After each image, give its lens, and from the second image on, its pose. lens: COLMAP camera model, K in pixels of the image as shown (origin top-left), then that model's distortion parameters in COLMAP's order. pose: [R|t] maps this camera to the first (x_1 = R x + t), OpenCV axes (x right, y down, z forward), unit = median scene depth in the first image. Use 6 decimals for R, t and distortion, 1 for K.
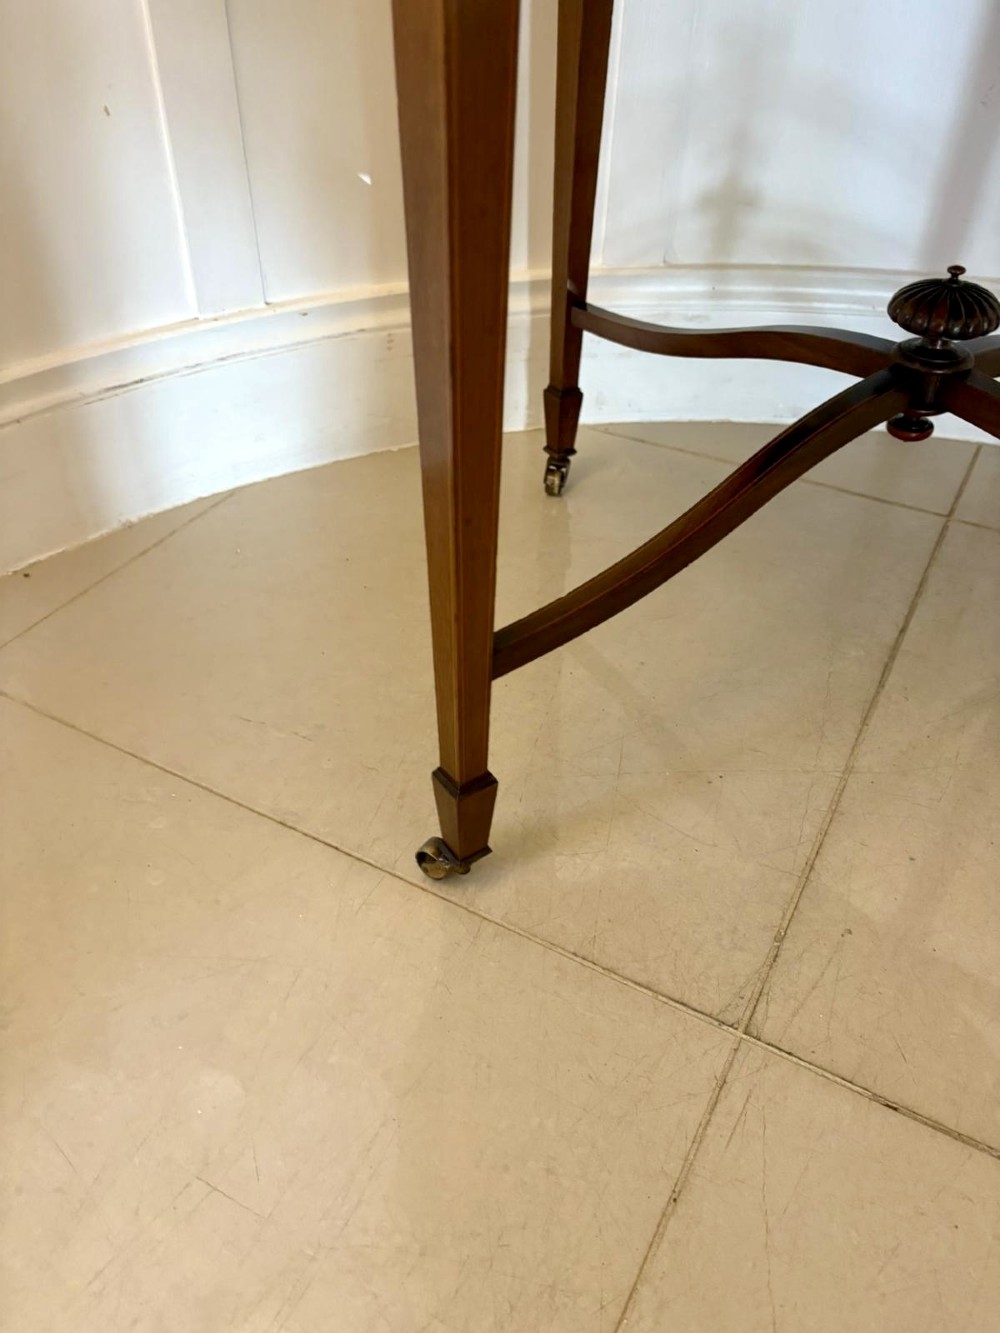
lens RADIAL K [[1020.3, 0, 488.1], [0, 1020.3, 685.1], [0, 0, 1]] dist [0.028793, -0.035818]
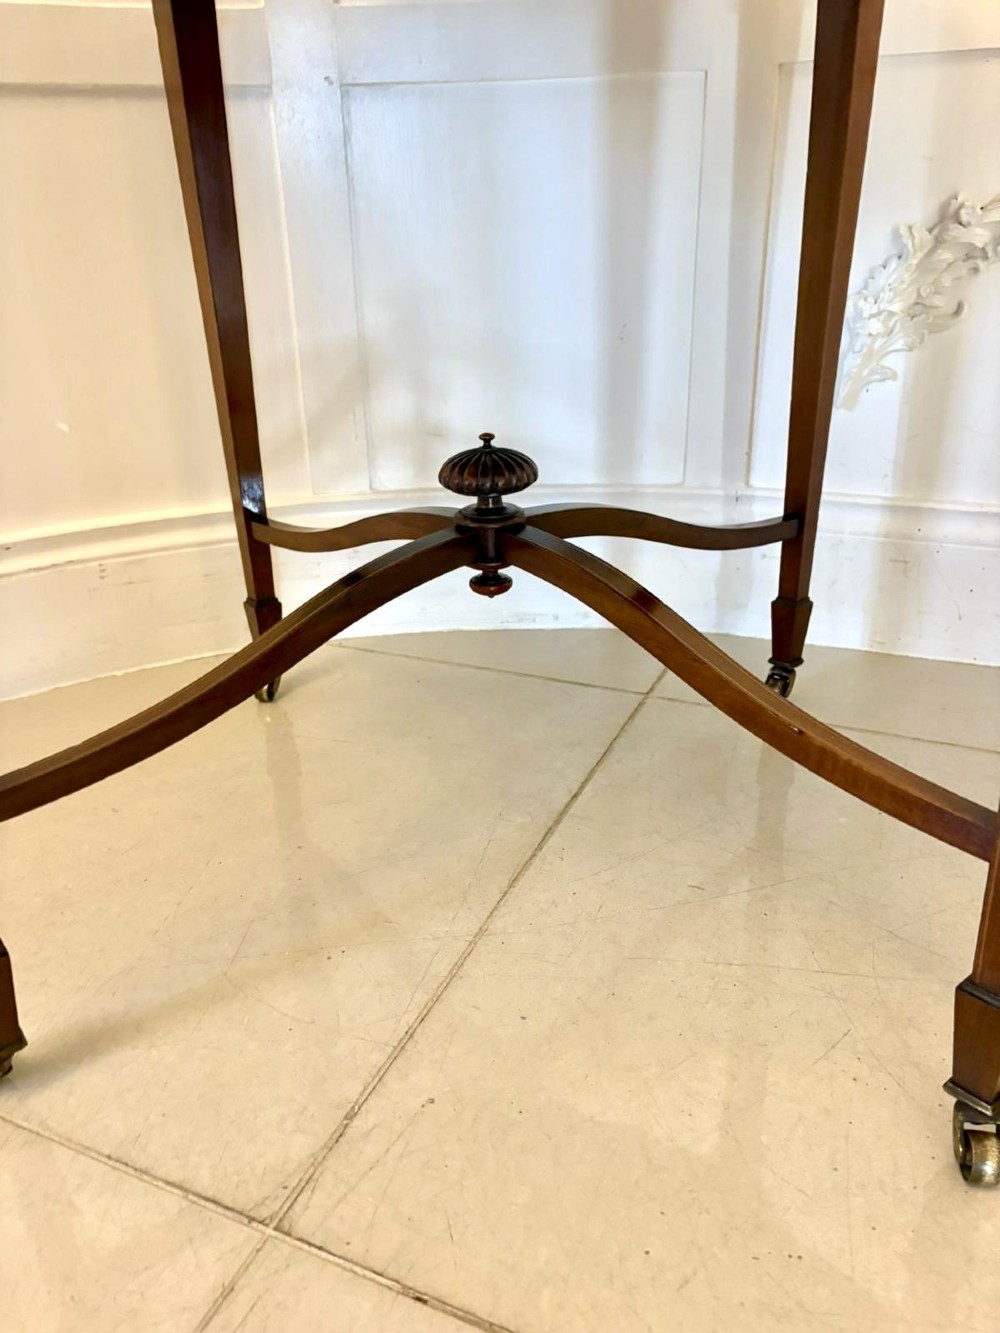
lens RADIAL K [[1019.7, 0, 494.4], [0, 1019.7, 663.6], [0, 0, 1]] dist [0.039256, -0.047635]
pose [[0.995980, -0.068011, 0.058293, 0.353871], [0.081862, 0.955285, -0.284129, 0.124692], [-0.036362, 0.287759, 0.957012, 0.025861]]
